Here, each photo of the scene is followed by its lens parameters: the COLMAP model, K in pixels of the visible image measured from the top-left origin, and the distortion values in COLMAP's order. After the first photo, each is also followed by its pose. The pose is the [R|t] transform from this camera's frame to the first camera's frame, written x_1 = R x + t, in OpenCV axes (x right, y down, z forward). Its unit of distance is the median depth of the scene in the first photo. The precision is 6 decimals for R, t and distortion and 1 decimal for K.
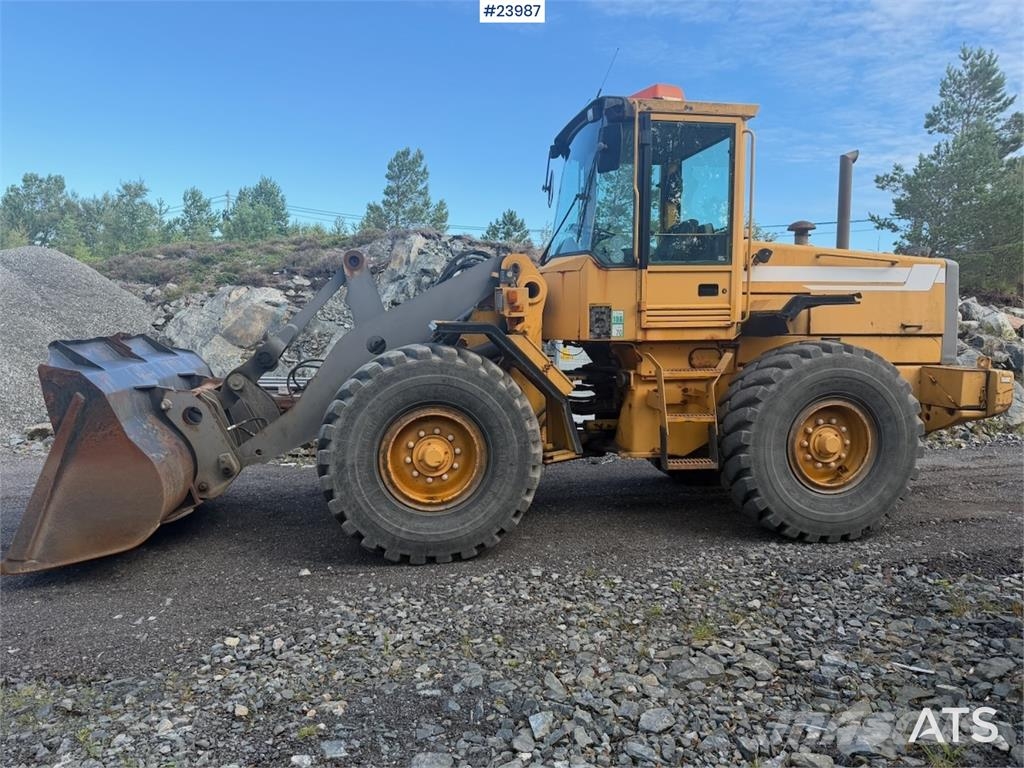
lens RADIAL K [[731.9, 0, 519.6], [0, 731.9, 426.8], [0, 0, 1]] dist [0.056776, -0.070439]
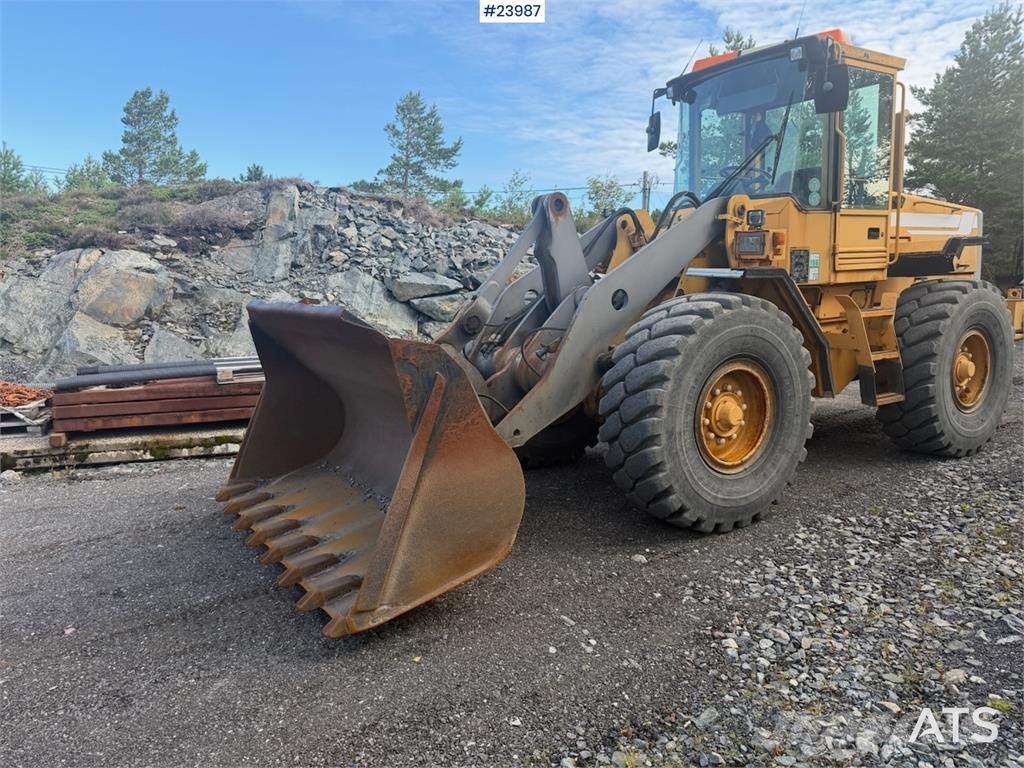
lens RADIAL K [[731.9, 0, 516.1], [0, 731.9, 416.2], [0, 0, 1]] dist [0.056776, -0.070439]
pose [[0.914206, -0.104240, 0.391614, -0.655230], [0.092340, 0.994513, 0.049155, -0.024920], [-0.394590, -0.008776, 0.918815, 0.227666]]
